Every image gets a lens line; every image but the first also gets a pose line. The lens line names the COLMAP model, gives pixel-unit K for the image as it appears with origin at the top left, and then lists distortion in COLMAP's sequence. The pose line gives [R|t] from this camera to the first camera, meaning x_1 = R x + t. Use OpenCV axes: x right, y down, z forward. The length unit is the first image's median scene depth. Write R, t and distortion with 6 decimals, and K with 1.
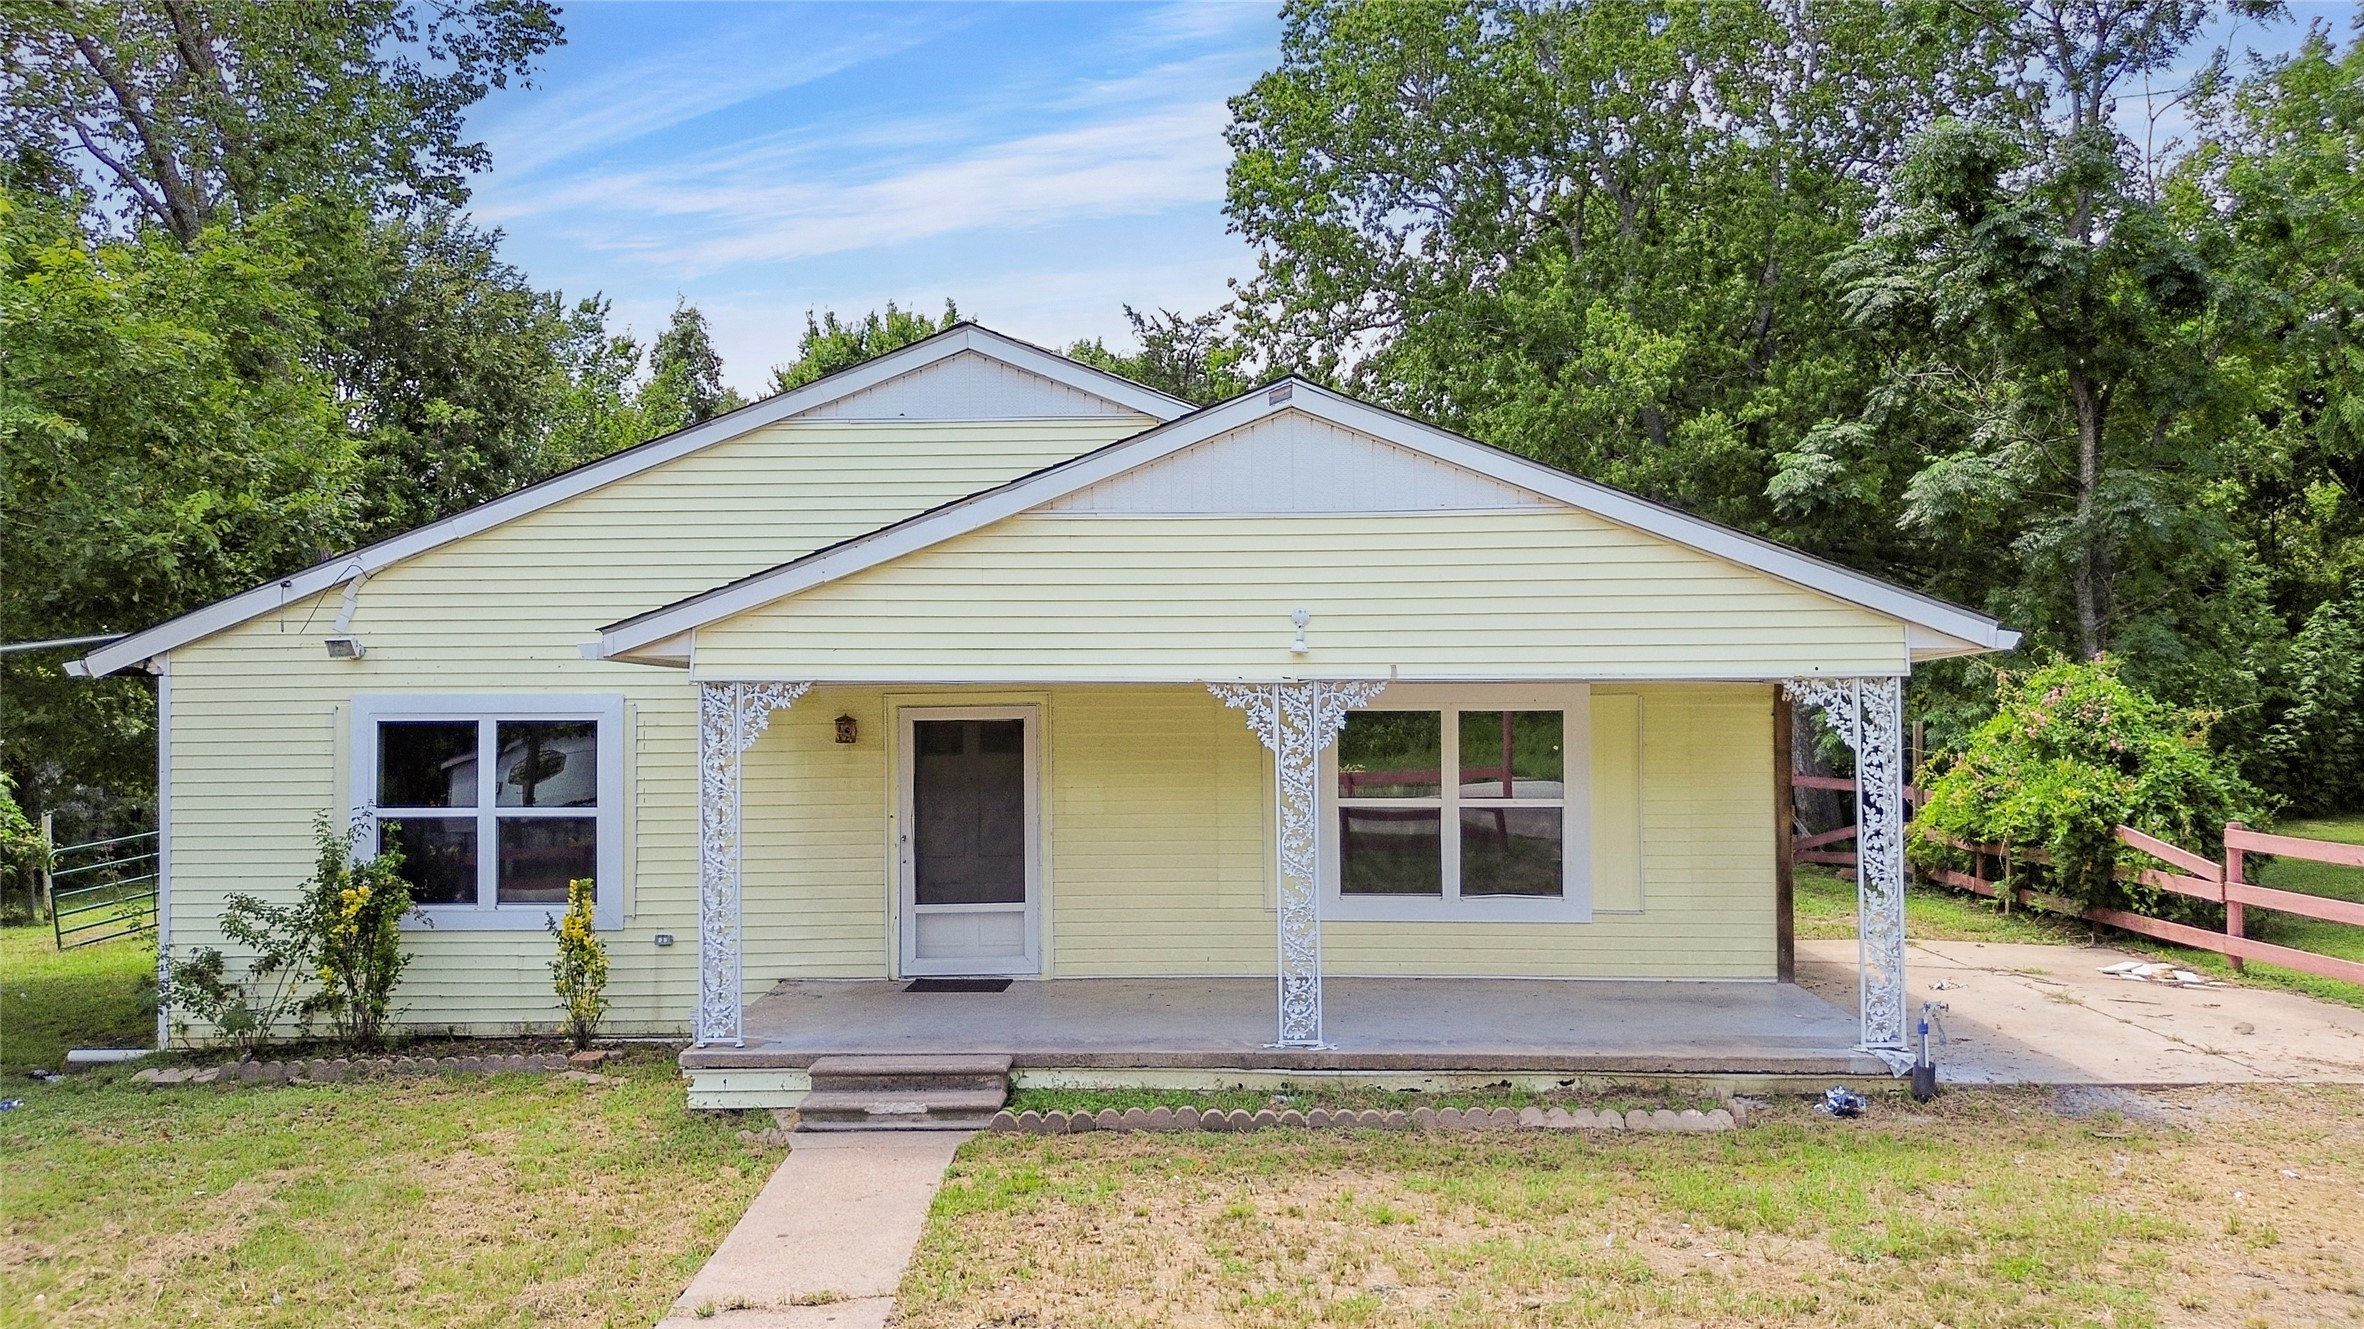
lens RADIAL K [[1662.9, 0, 1141.7], [0, 1662.9, 675.6], [0, 0, 1]] dist [0.028900, -0.002051]
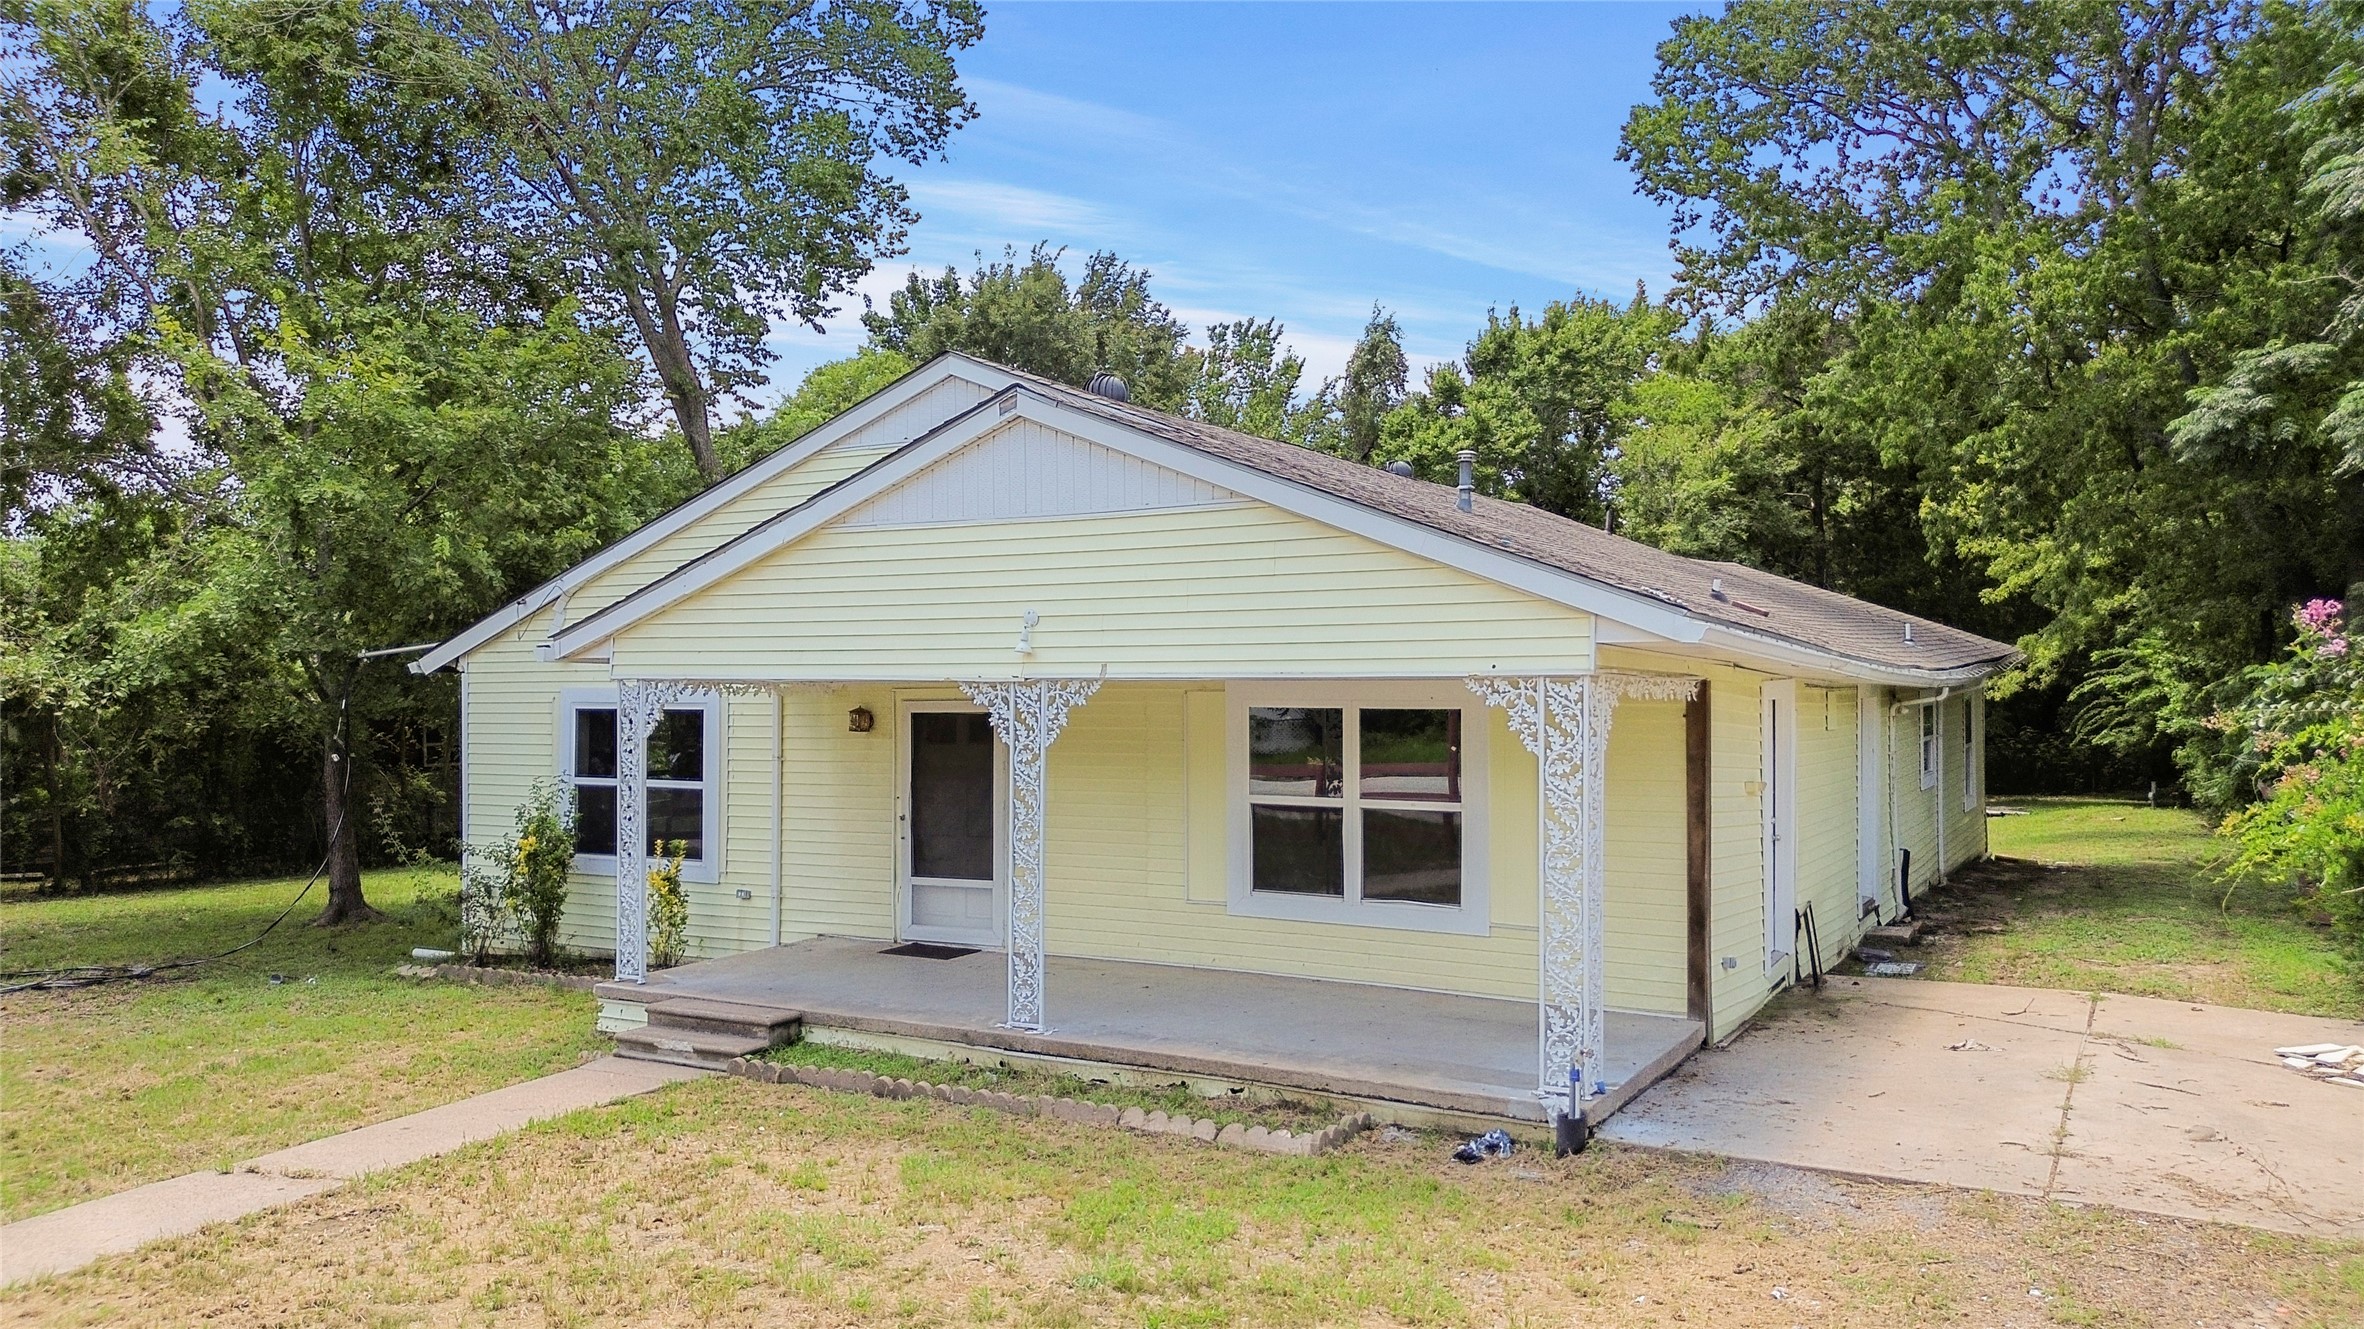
lens RADIAL K [[1625.6, 0, 1265.1], [0, 1625.6, 702.9], [0, 0, 1]] dist [0.011935, 0.000773]
pose [[0.894751, 0.007678, -0.446499, 0.565924], [0.003573, 0.999697, 0.024351, -0.005385], [0.446550, -0.023383, 0.894453, 0.130171]]
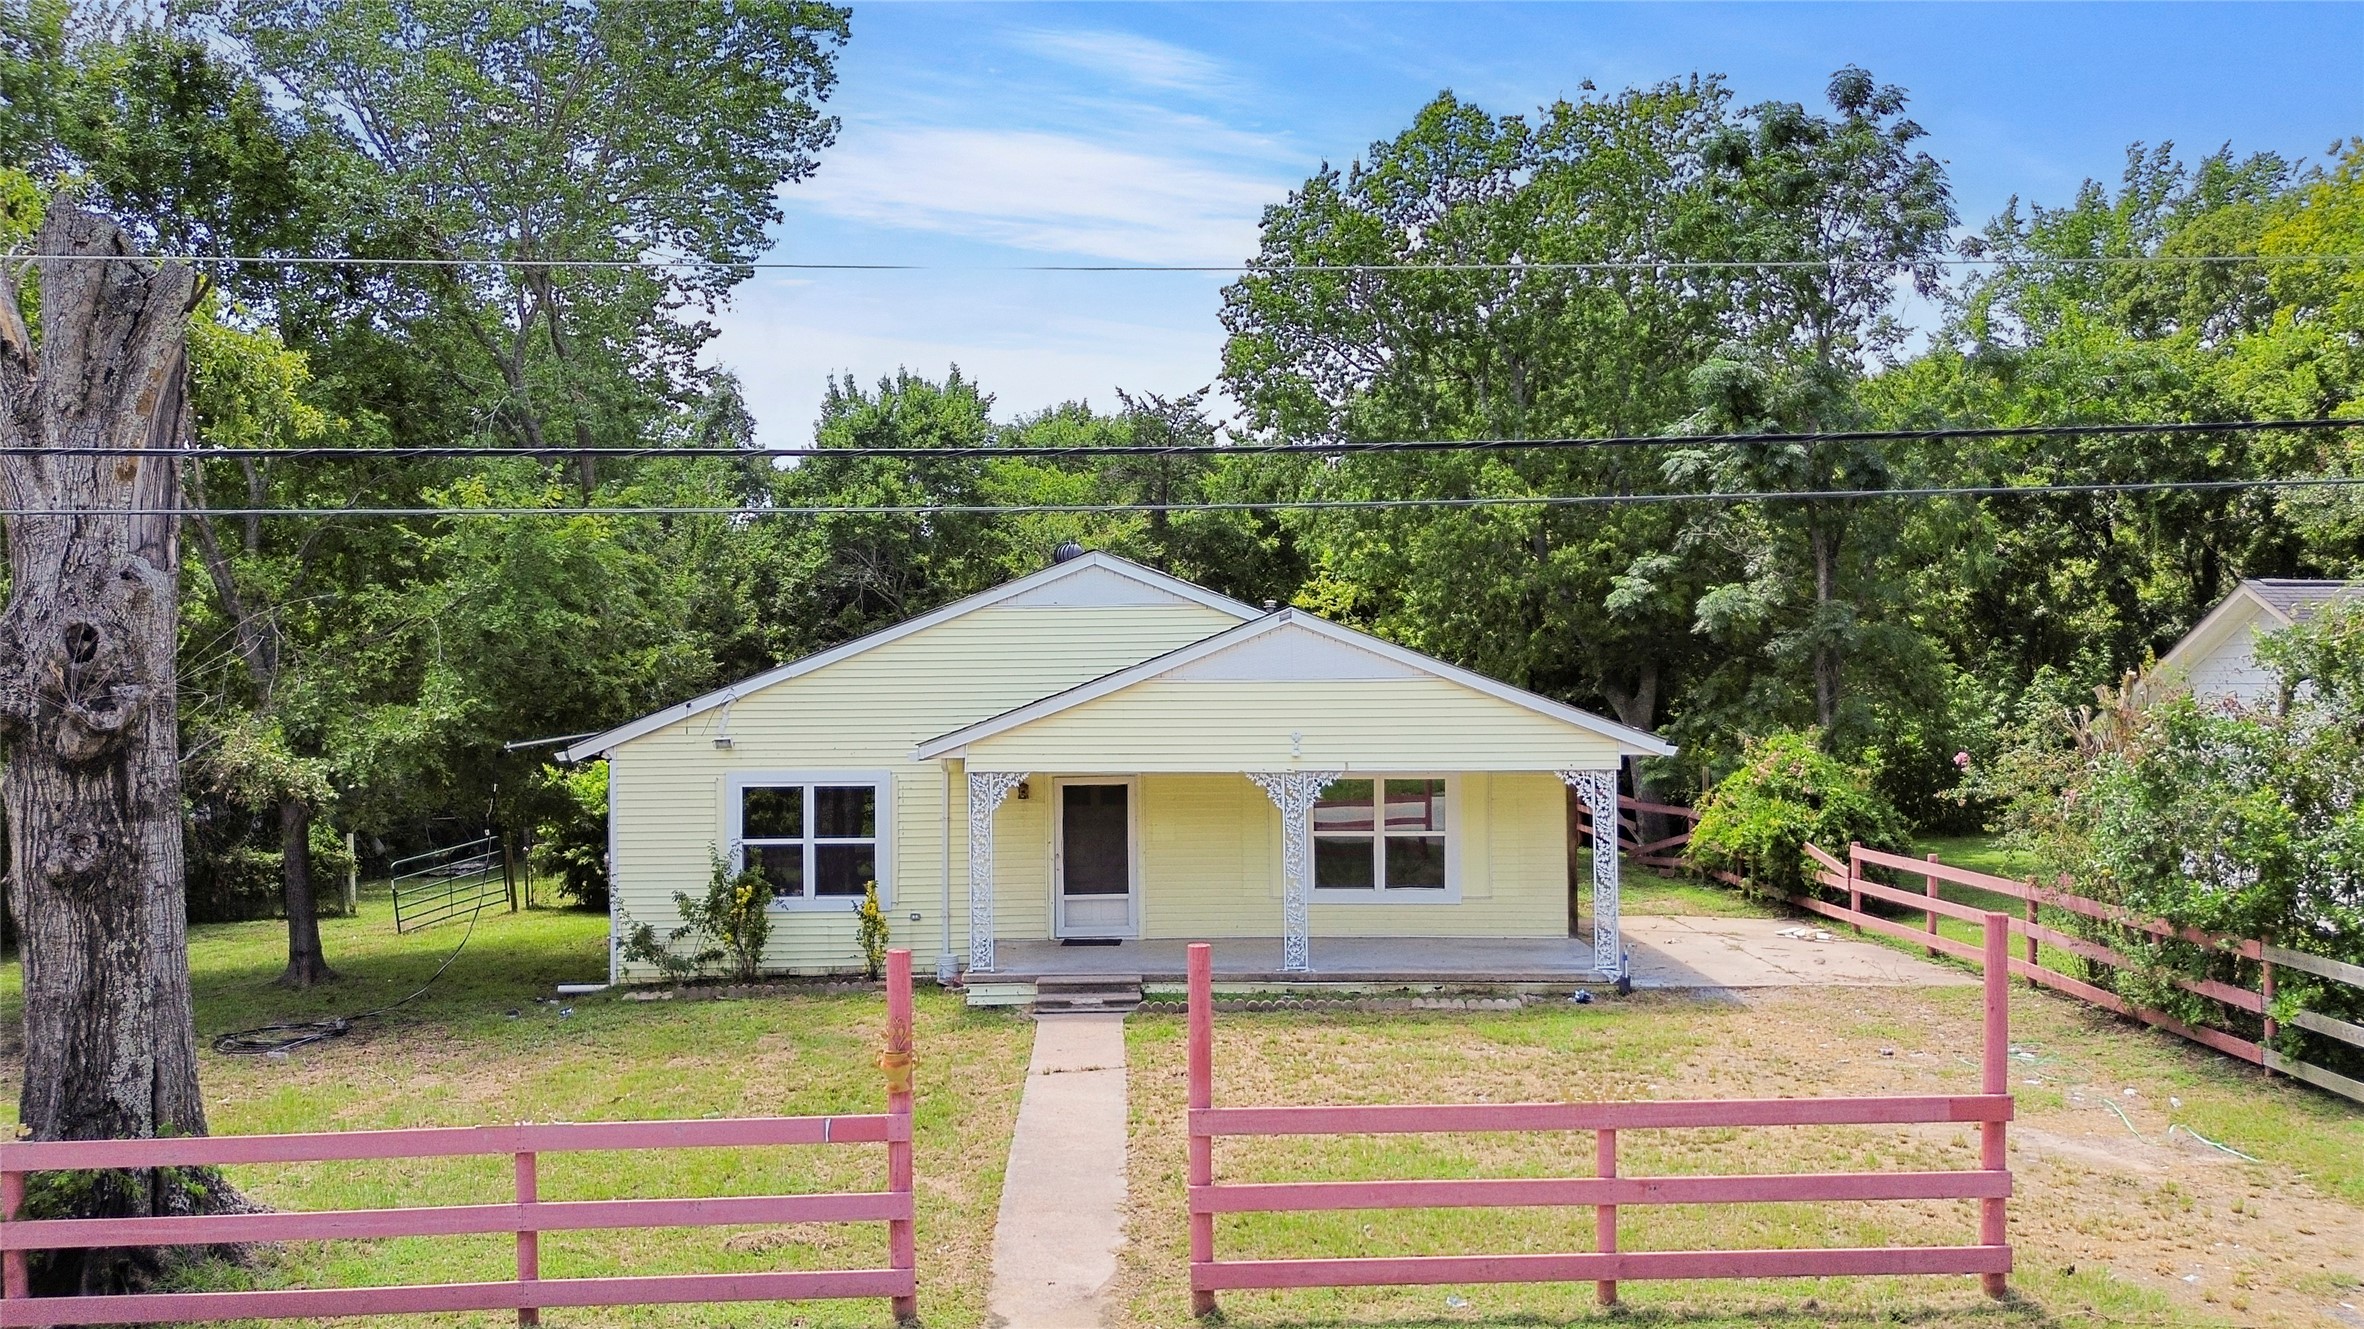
lens RADIAL K [[1662.4, 0, 1182.0], [0, 1662.4, 664.5], [0, 0, 1]] dist [0.074088, -0.000390]
pose [[0.998506, 0.002483, 0.054582, -0.110636], [-0.002250, 0.999988, -0.004337, -0.089631], [-0.054592, 0.004208, 0.998500, -0.699013]]
